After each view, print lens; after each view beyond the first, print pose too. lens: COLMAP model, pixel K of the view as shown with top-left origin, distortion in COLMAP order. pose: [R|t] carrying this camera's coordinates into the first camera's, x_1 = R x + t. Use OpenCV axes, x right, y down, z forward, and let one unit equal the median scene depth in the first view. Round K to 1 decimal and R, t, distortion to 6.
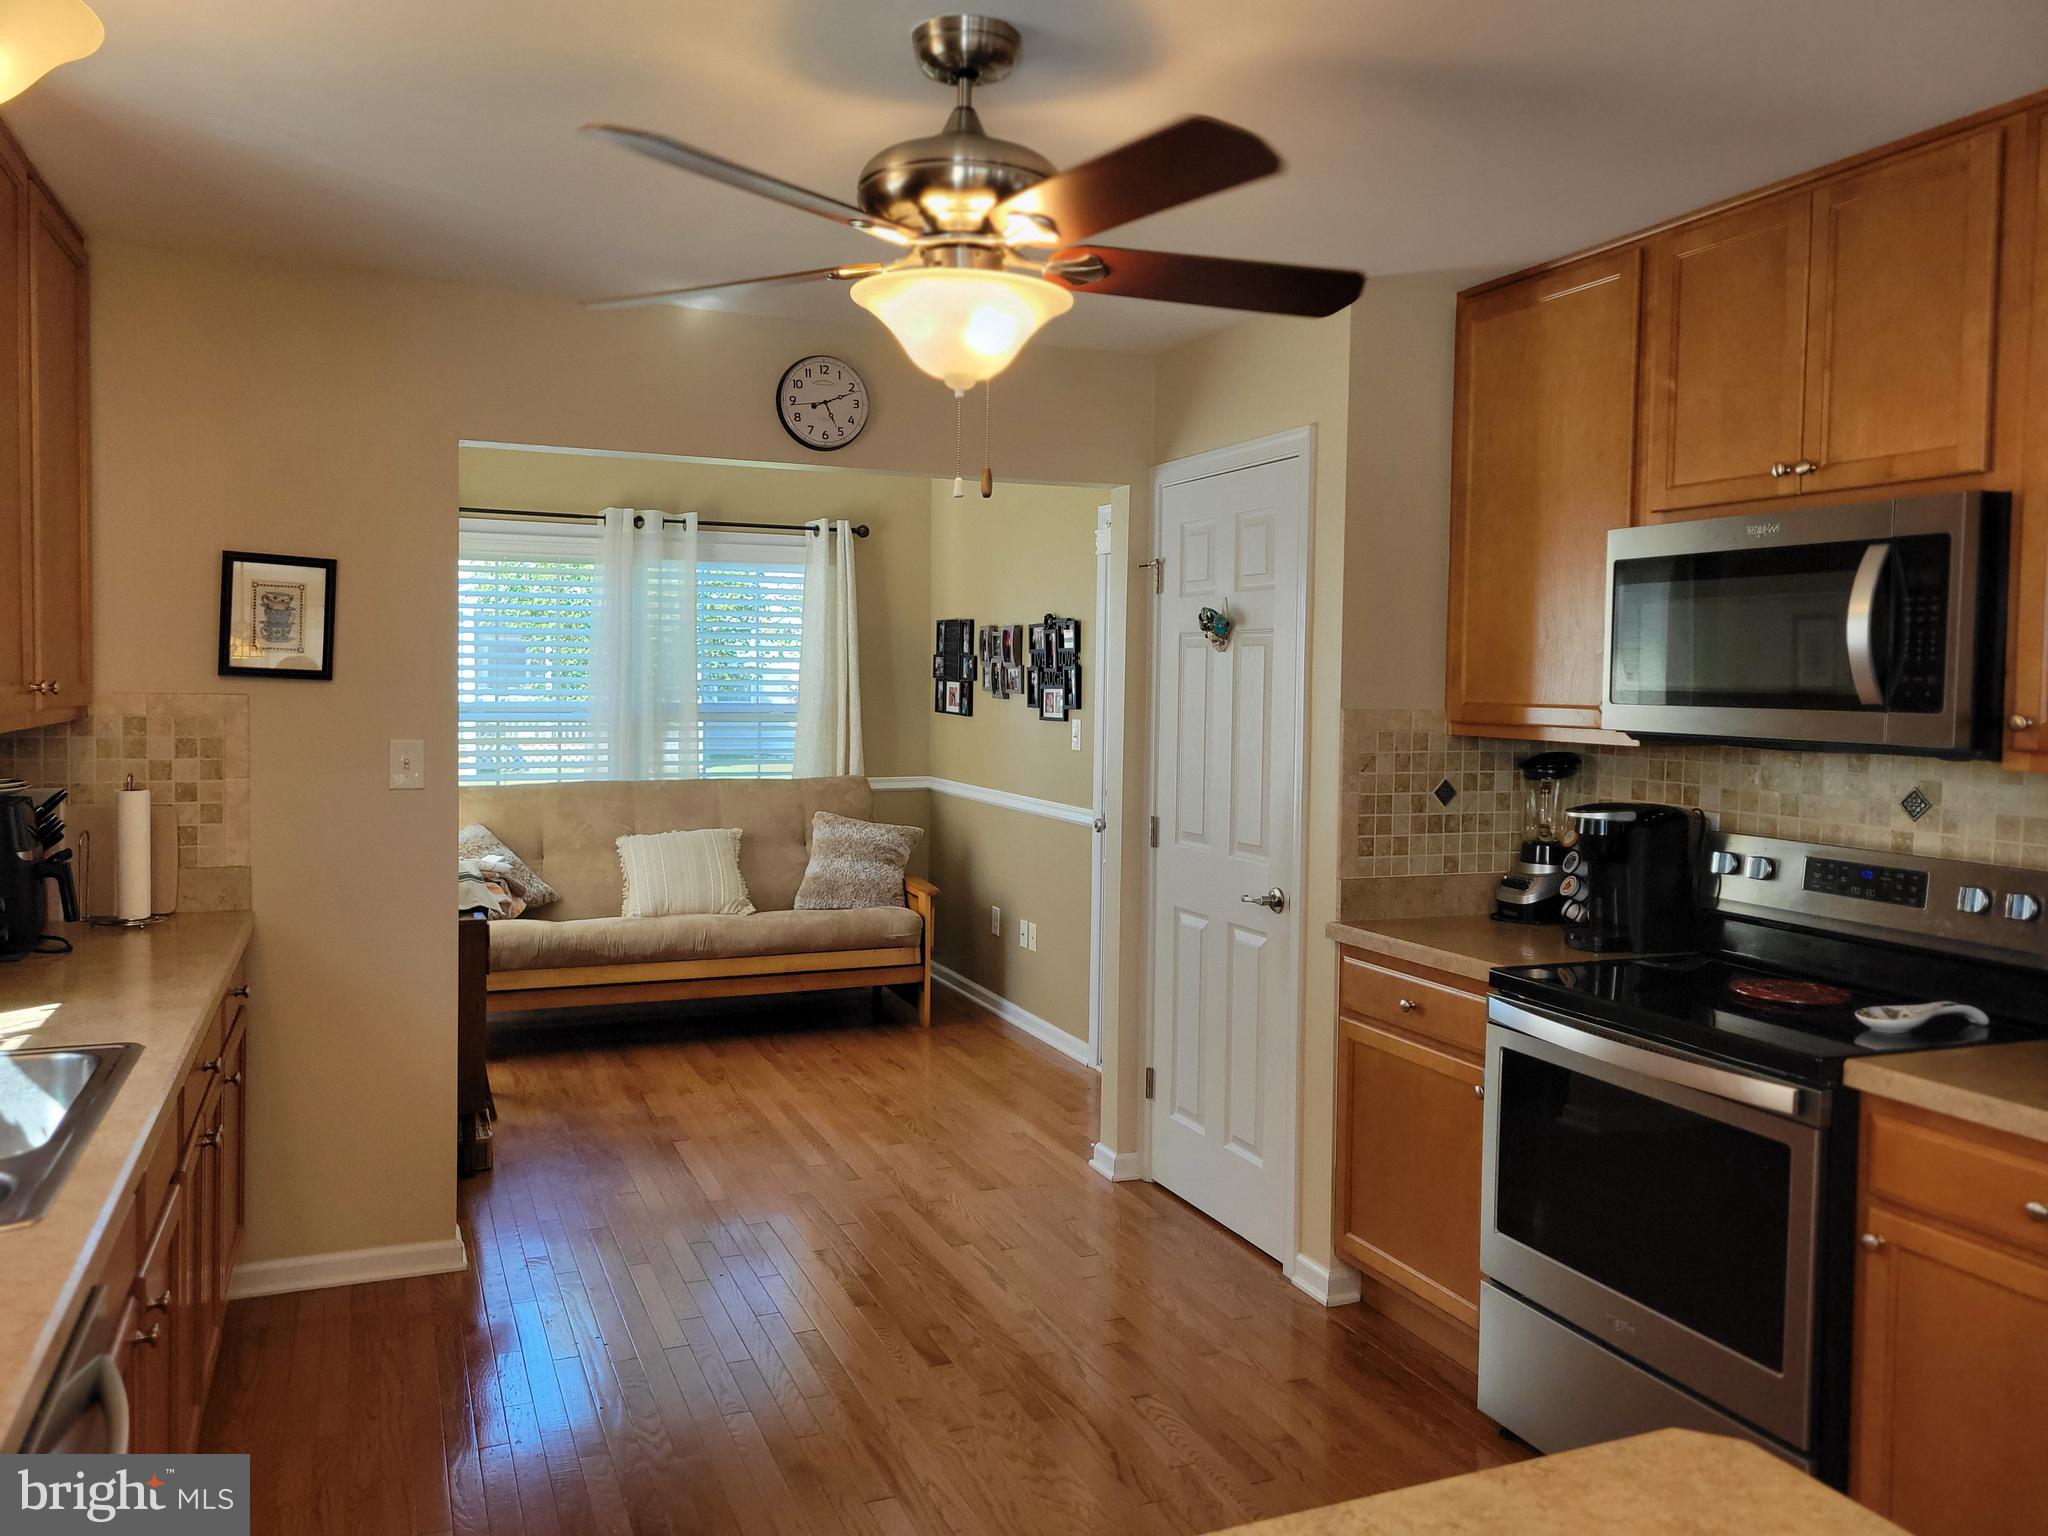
lens RADIAL K [[1532.8, 0, 1016.4], [0, 1532.8, 739.2], [0, 0, 1]] dist [0.058426, -0.037131]
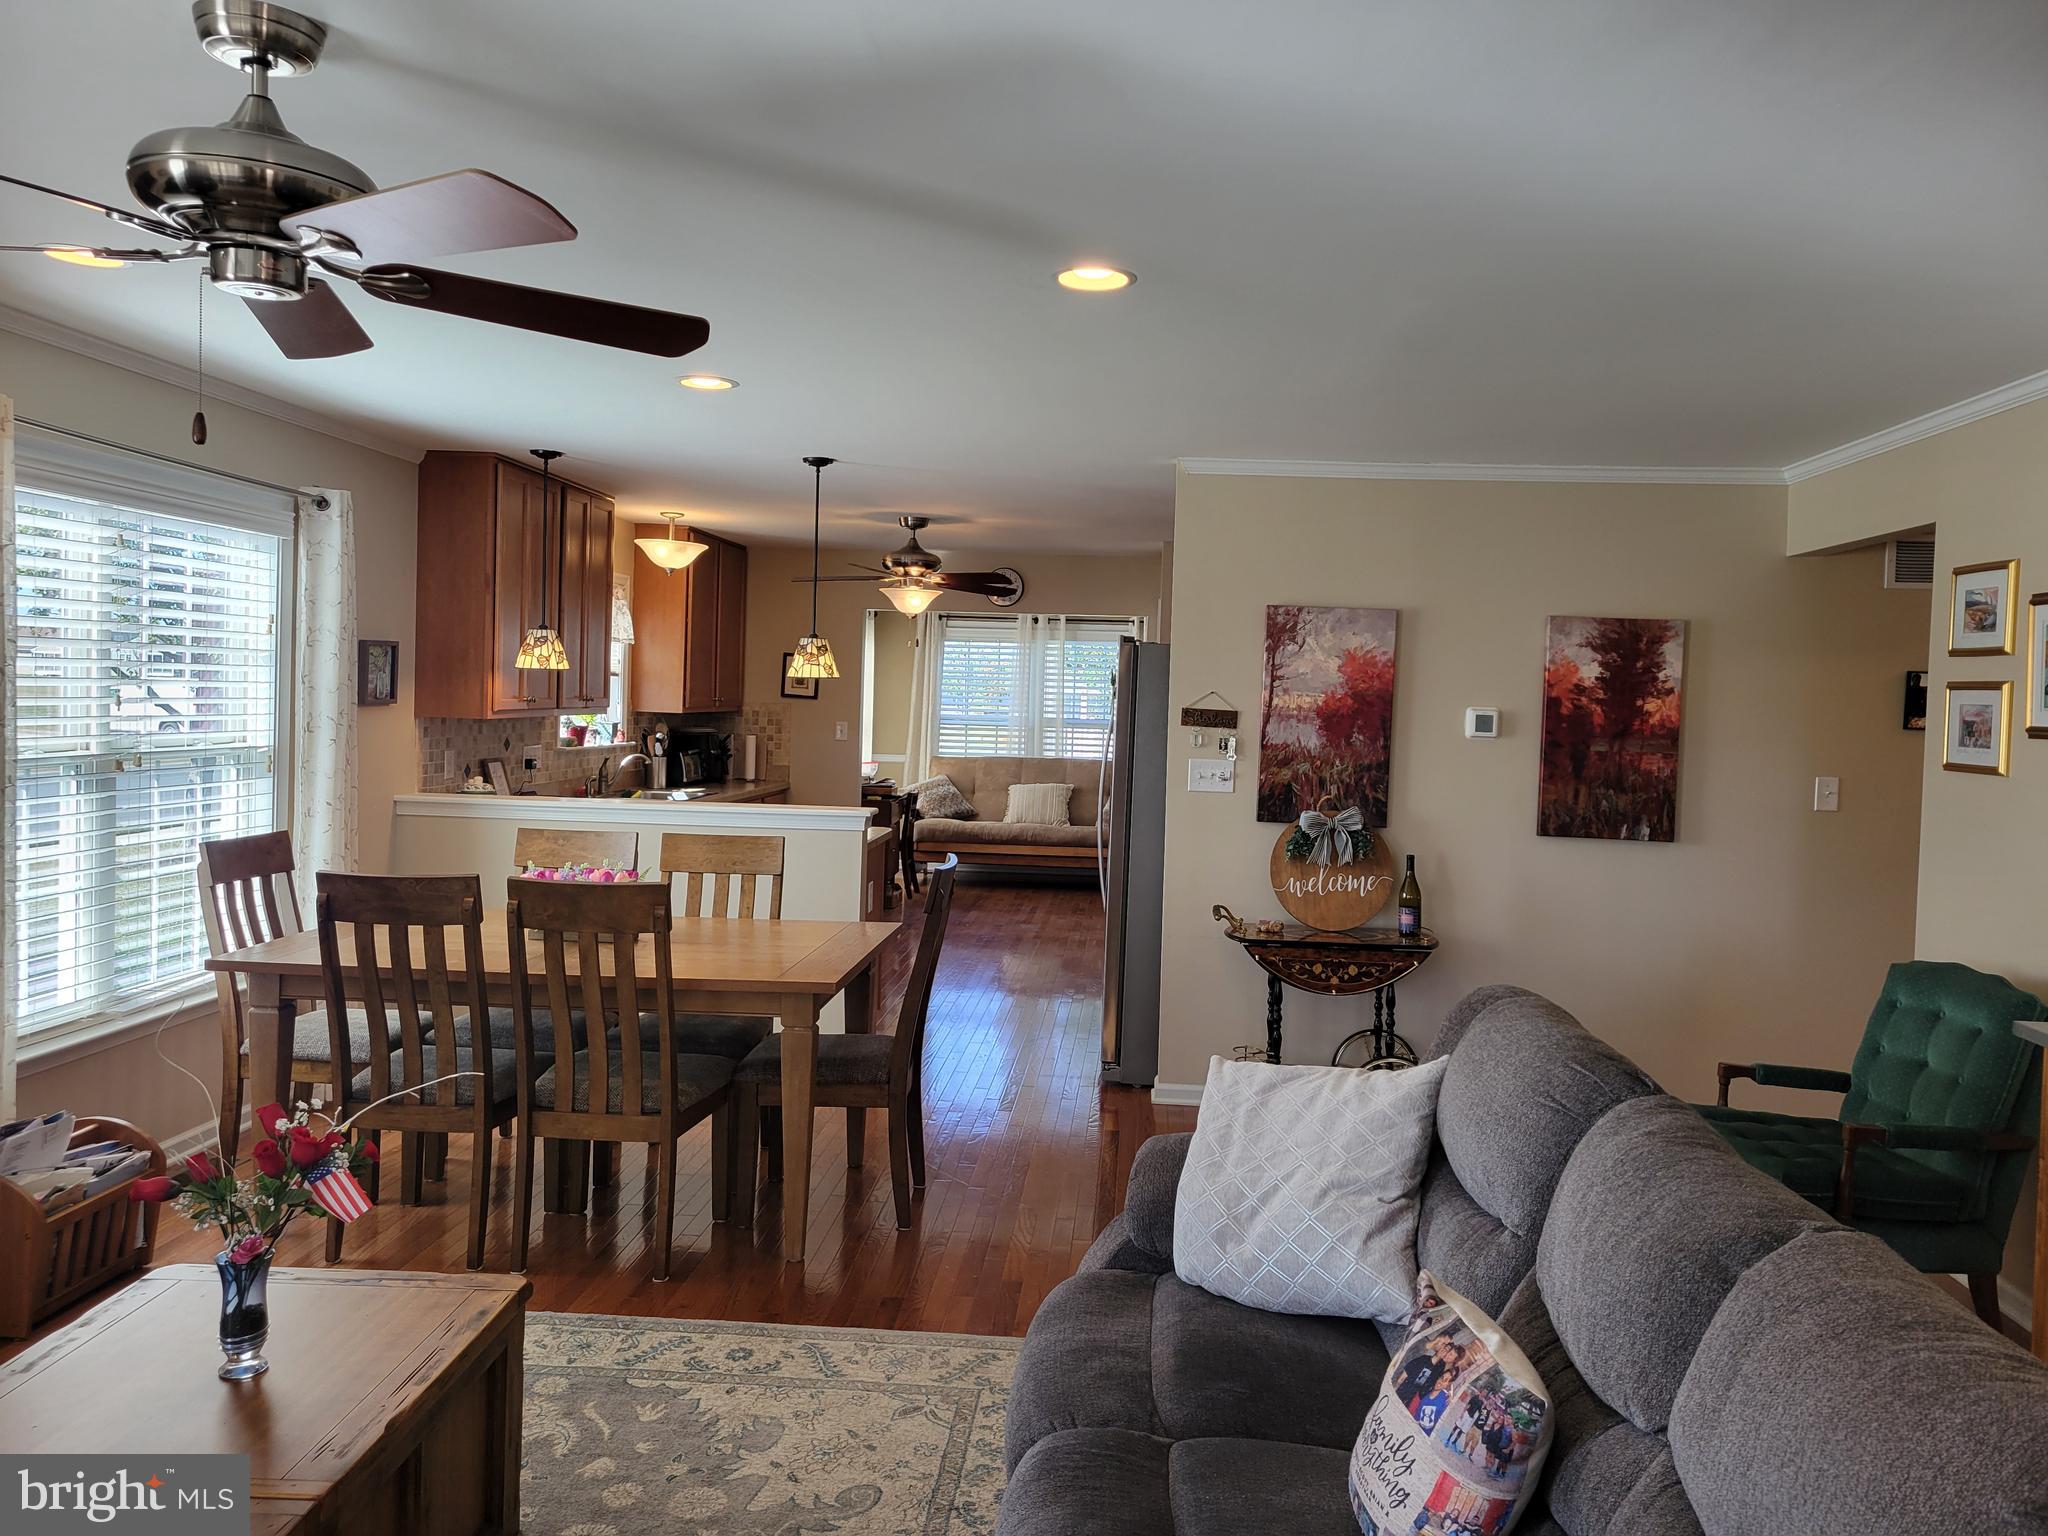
lens RADIAL K [[1532.8, 0, 1049.2], [0, 1532.8, 742.1], [0, 0, 1]] dist [0.058426, -0.037131]
pose [[0.894431, 0.026587, -0.446416, 1.081815], [-0.036119, 0.999265, -0.012854, 0.054975], [0.445746, 0.027621, 0.894733, -1.181093]]
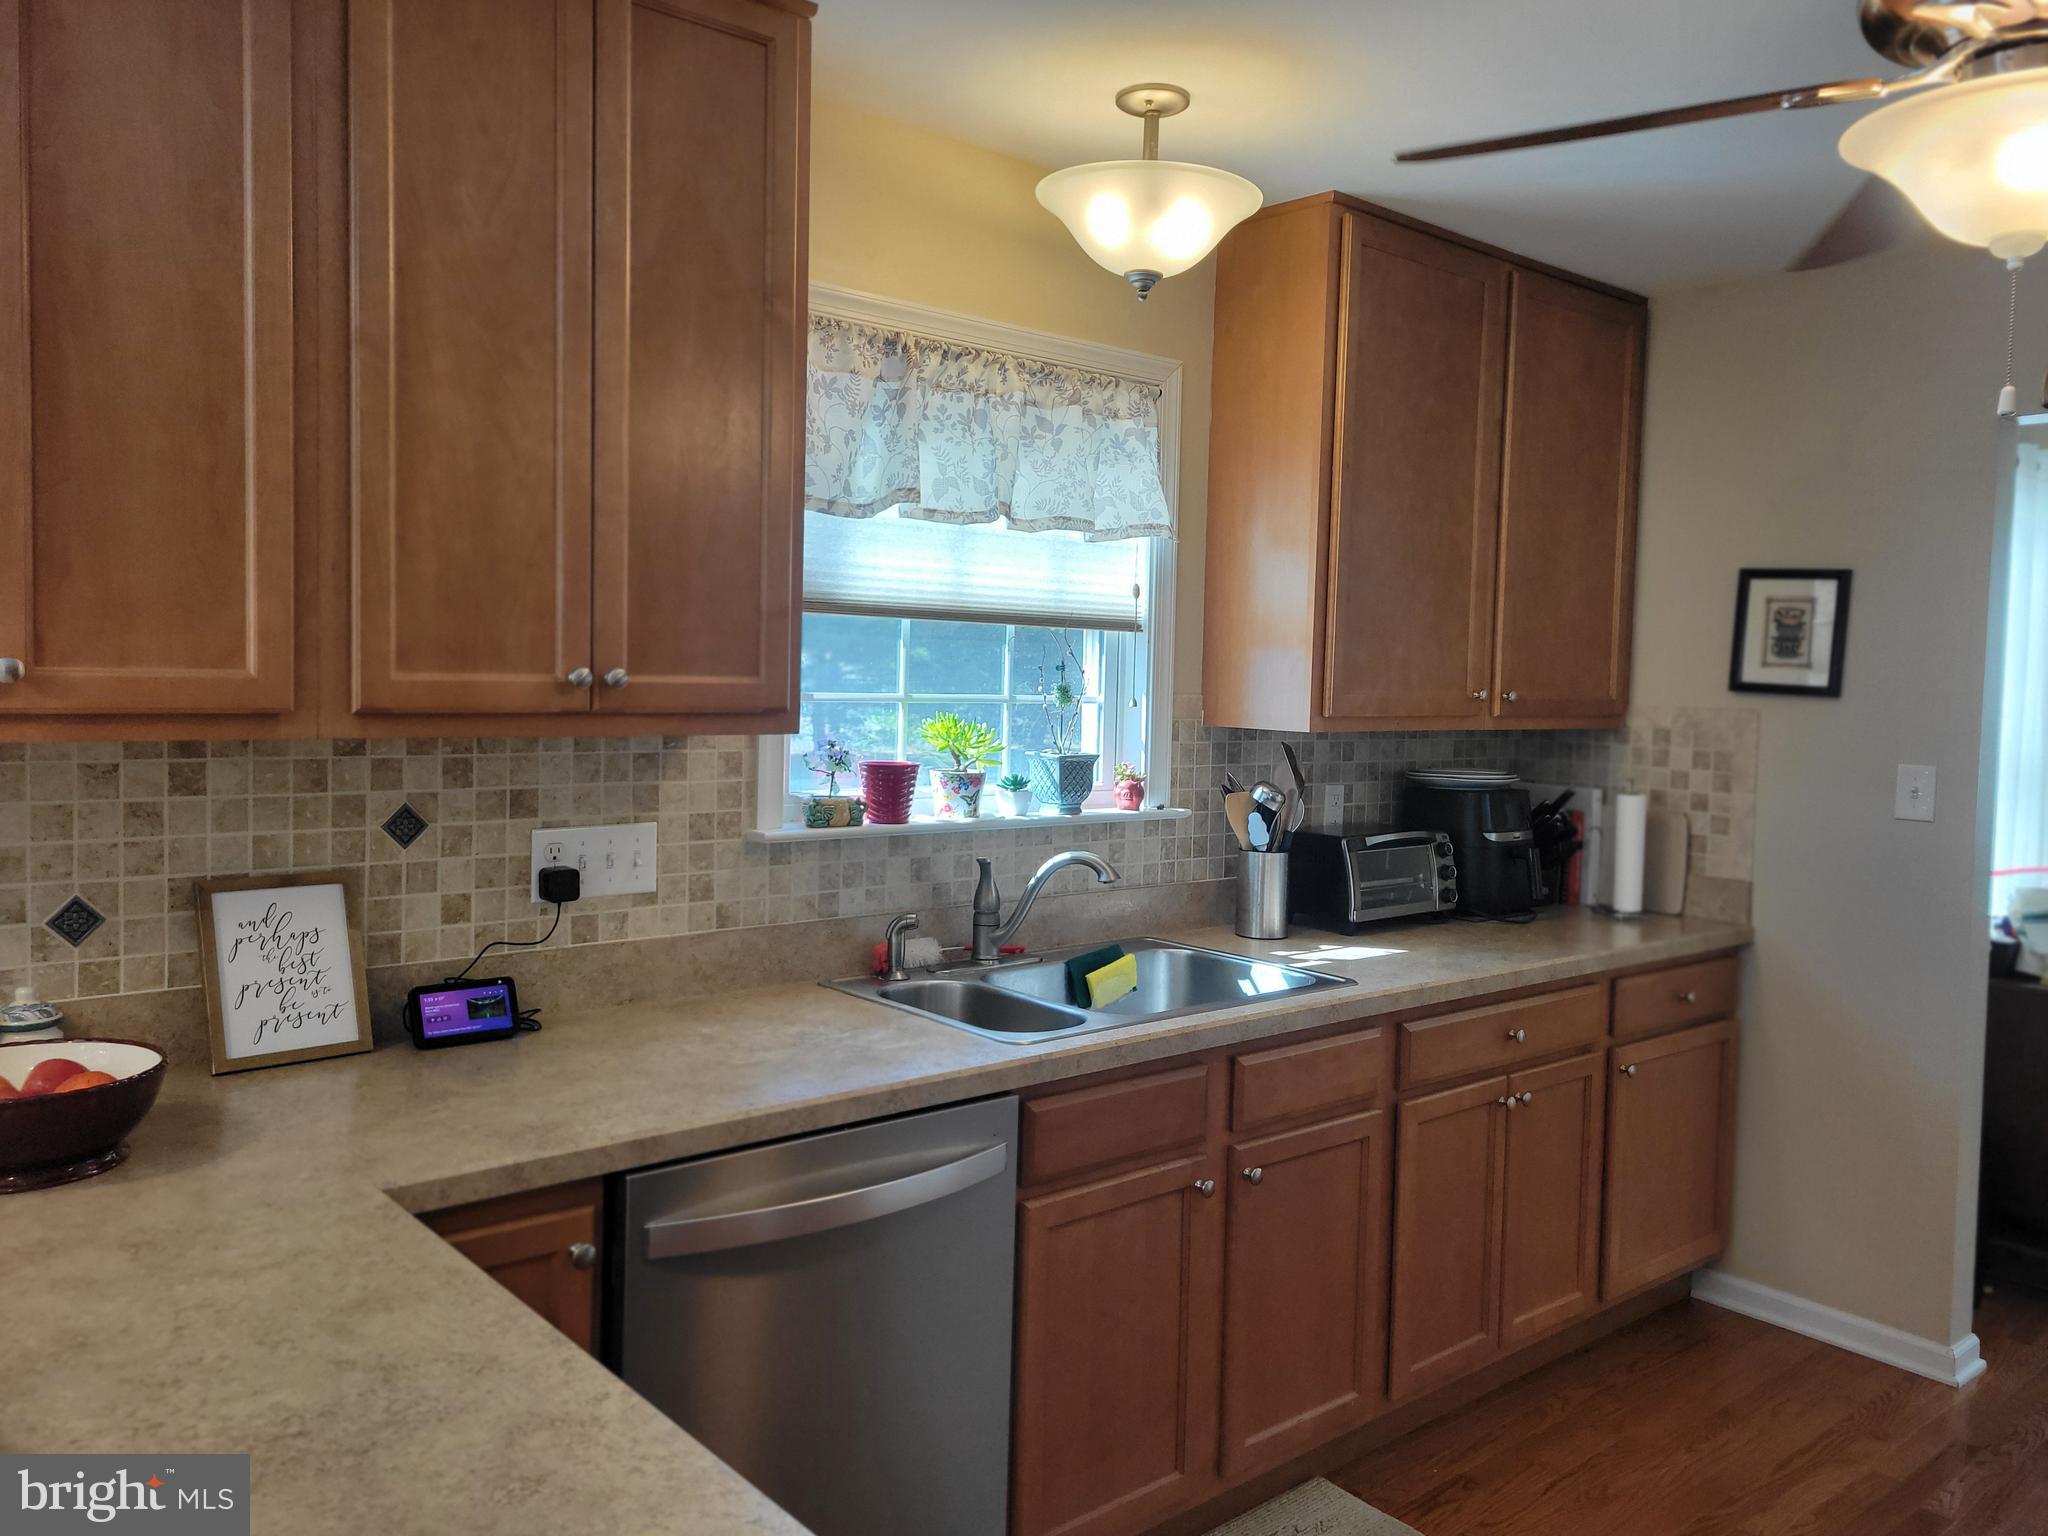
lens RADIAL K [[1532.8, 0, 1022.2], [0, 1532.8, 734.0], [0, 0, 1]] dist [0.058426, -0.037131]
pose [[0.306360, 0.031793, -0.951385, 0.294660], [-0.060633, 0.998064, 0.013828, 0.001277], [0.949983, 0.053449, 0.307695, 0.223114]]
